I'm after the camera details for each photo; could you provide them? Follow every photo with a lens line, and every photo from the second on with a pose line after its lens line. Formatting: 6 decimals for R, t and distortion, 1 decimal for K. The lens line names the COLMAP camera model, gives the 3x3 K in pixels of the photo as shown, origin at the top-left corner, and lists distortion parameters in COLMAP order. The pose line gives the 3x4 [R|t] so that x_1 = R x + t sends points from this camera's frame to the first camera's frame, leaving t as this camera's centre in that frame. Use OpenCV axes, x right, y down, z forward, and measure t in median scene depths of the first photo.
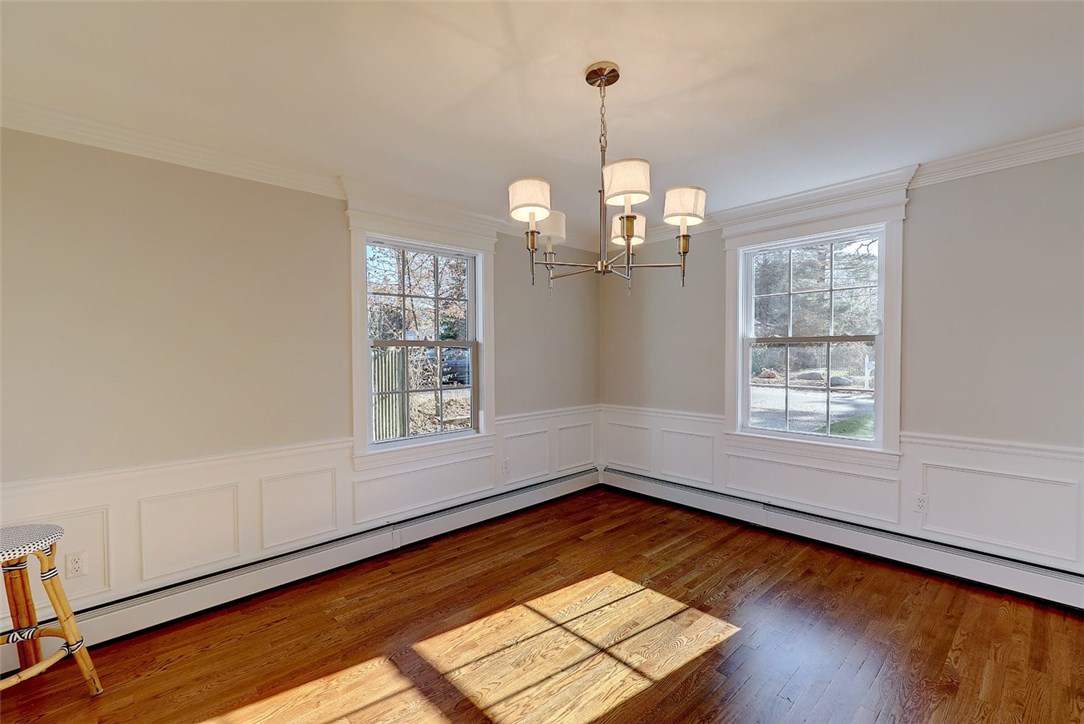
lens RADIAL K [[462.0, 0, 545.7], [0, 462.0, 361.1], [0, 0, 1]] dist [0.000844, 0.000262]
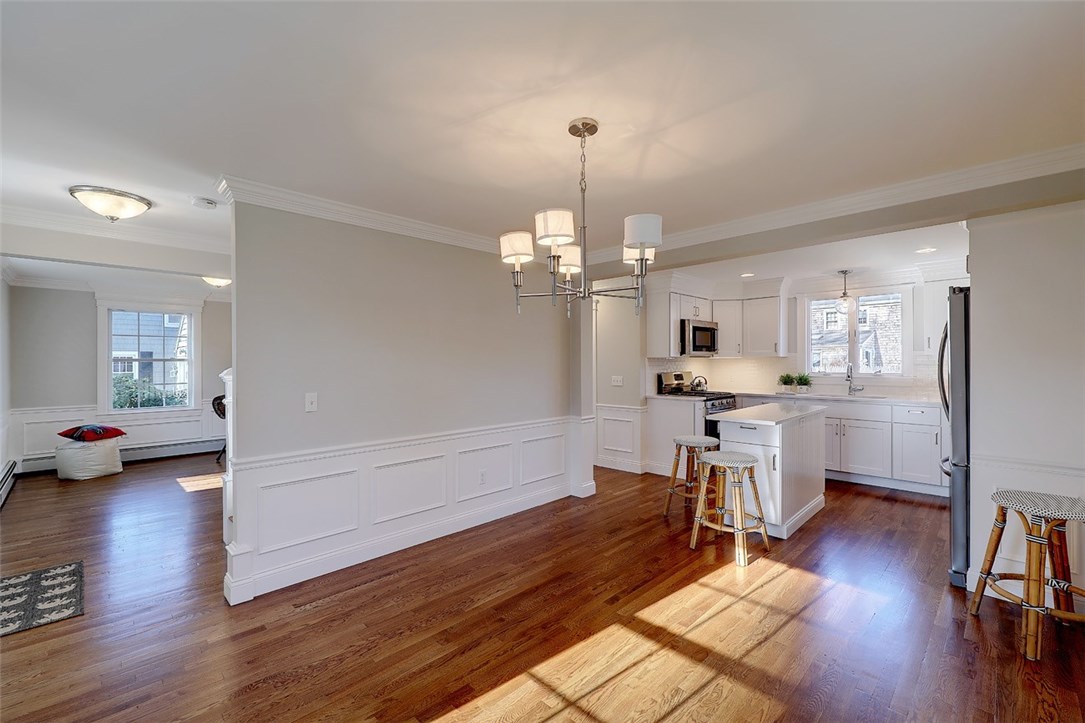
lens RADIAL K [[462.4, 0, 546.2], [0, 462.4, 360.6], [0, 0, 1]] dist [0.000844, 0.000262]
pose [[-0.999197, 0.012519, -0.038053, 0.153206], [0.011756, 0.999726, 0.020227, -0.034411], [0.038296, 0.019763, -0.999071, 1.249662]]
